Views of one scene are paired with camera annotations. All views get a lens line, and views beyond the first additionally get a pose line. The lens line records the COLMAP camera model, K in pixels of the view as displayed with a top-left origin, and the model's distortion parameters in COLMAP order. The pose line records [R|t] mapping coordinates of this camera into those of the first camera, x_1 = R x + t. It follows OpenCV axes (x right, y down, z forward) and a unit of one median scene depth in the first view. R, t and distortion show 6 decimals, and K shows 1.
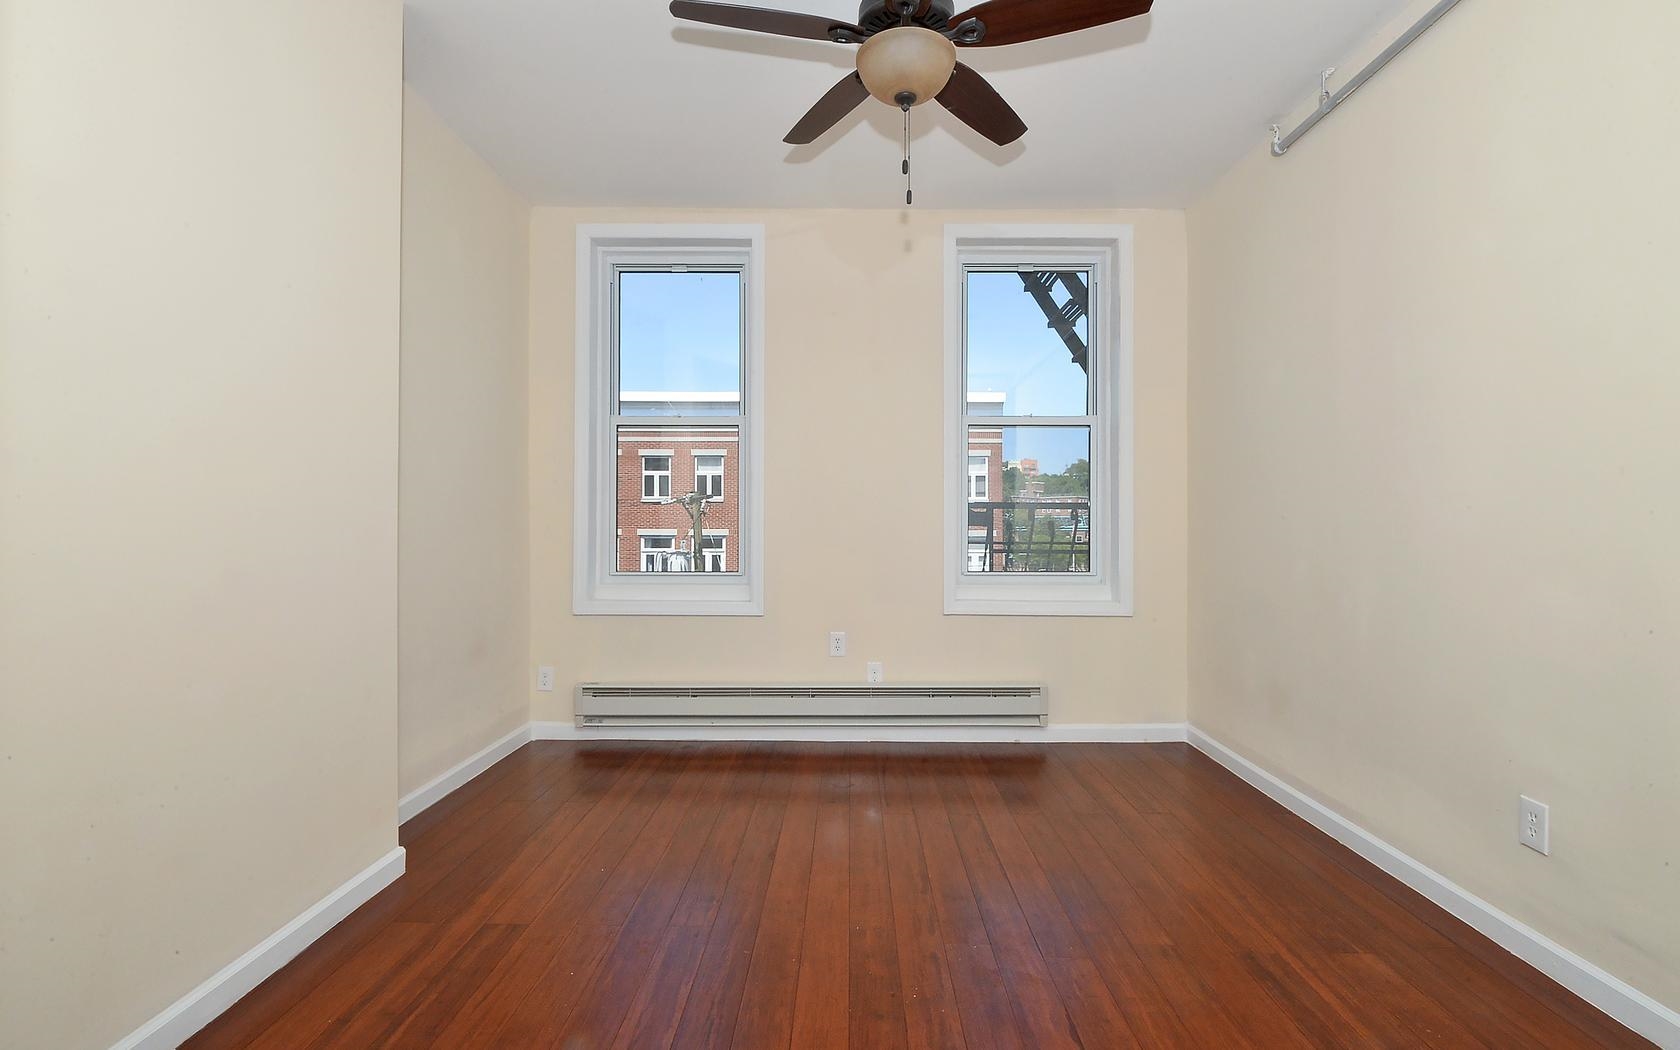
lens RADIAL K [[777.0, 0, 851.6], [0, 777.0, 518.4], [0, 0, 1]] dist [0.002146, 0.000244]
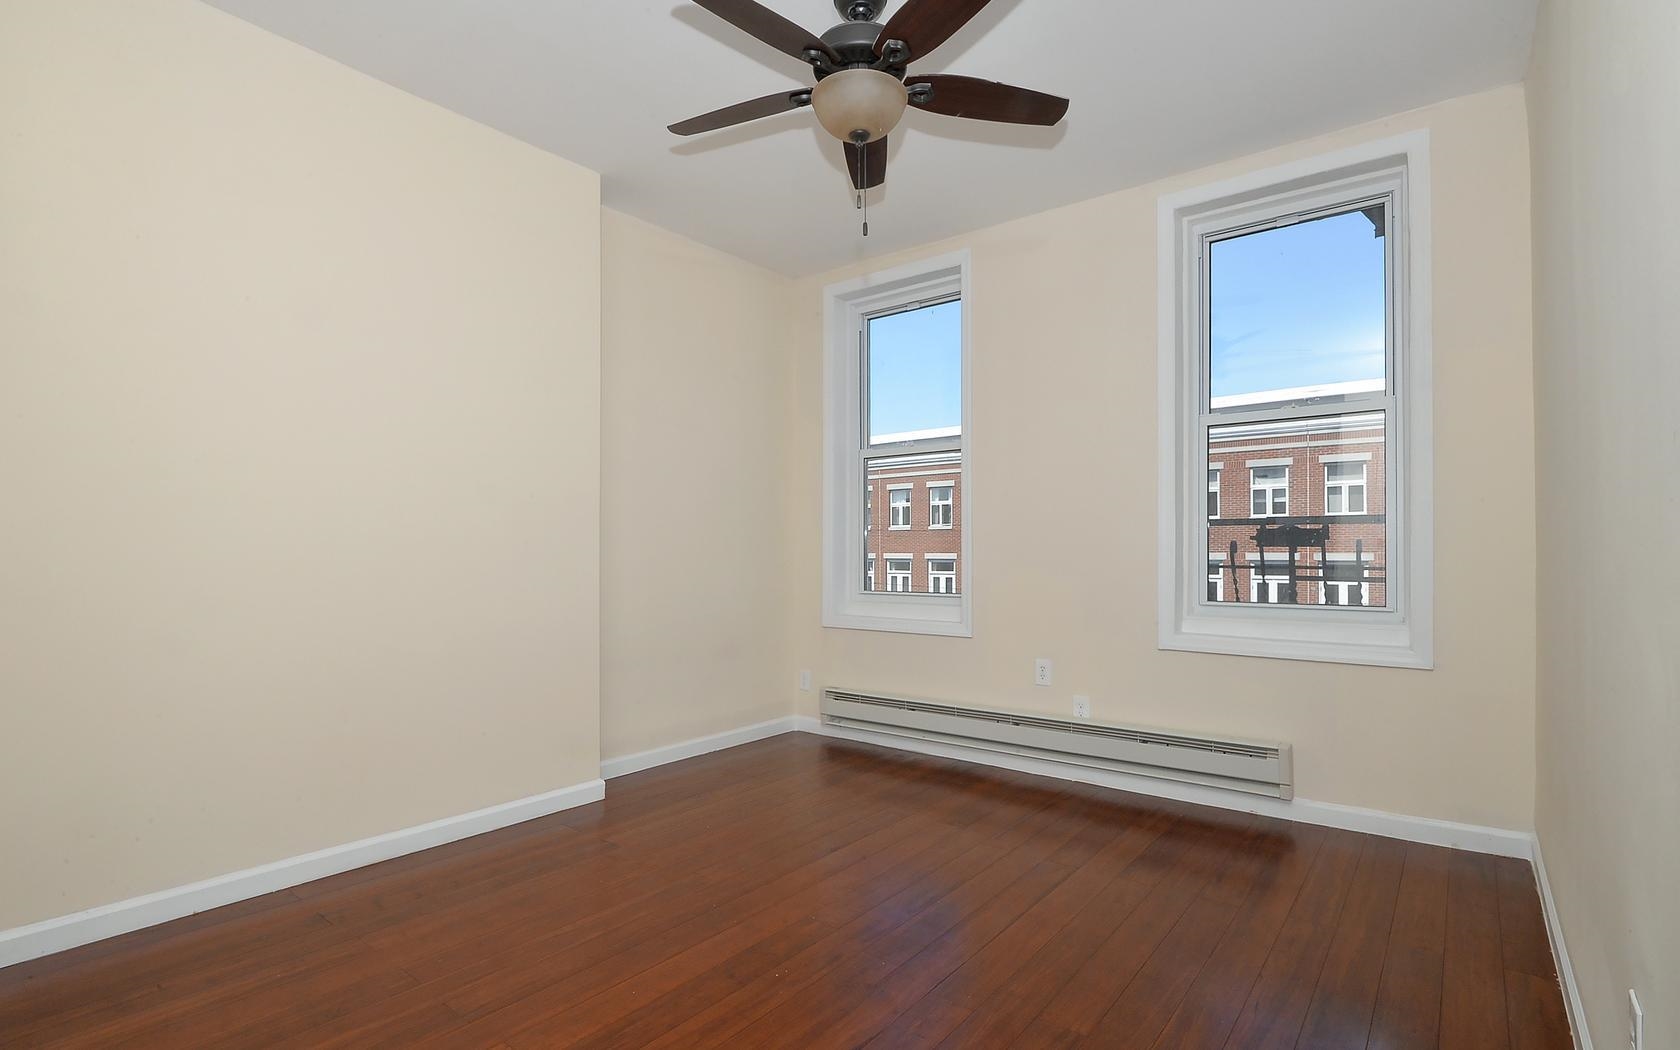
lens RADIAL K [[802.4, 0, 833.3], [0, 802.4, 552.1], [0, 0, 1]] dist [-0.000969, -0.000452]
pose [[0.782530, -0.005909, -0.622585, 0.393739], [0.014151, 0.999865, 0.008297, 0.002761], [0.622452, -0.015303, 0.782508, 0.076745]]
